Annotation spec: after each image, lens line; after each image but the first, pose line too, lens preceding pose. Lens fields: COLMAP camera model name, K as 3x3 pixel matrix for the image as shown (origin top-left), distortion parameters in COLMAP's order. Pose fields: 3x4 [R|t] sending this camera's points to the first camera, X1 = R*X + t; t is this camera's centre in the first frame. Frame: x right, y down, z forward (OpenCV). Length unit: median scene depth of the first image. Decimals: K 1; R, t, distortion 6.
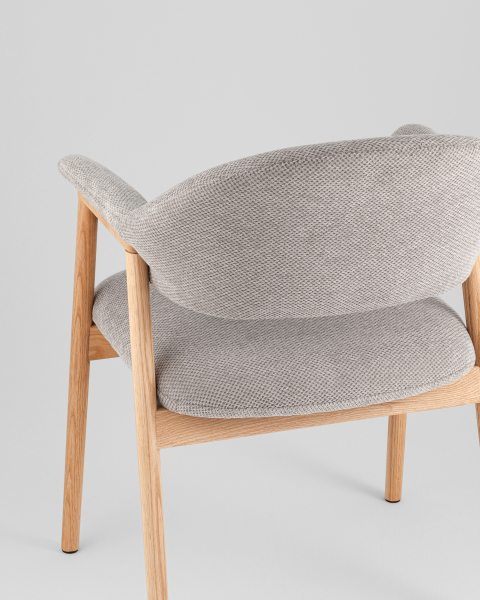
lens RADIAL K [[1962.2, 0, 240.0], [0, 1962.2, 300.0], [0, 0, 1]] dist [-0.006093, -1.303560]
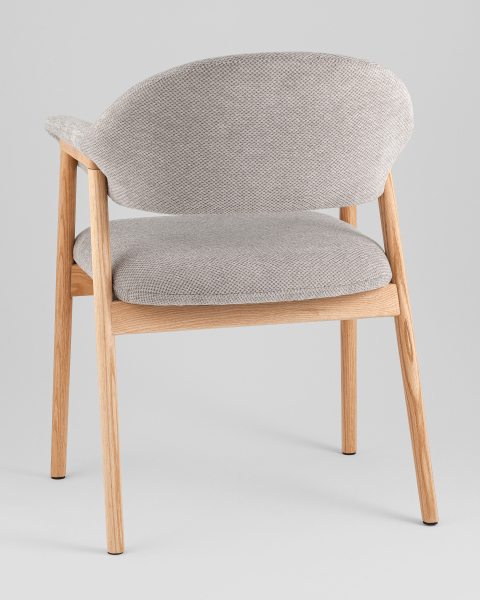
lens RADIAL K [[1962.2, 0, 240.0], [0, 1962.2, 300.0], [0, 0, 1]] dist [-0.006093, -1.303560]
pose [[0.996827, -0.005552, -0.079406, 0.122669], [-0.008972, 0.983370, -0.181391, 0.256925], [0.079093, 0.181528, 0.980200, -0.150979]]
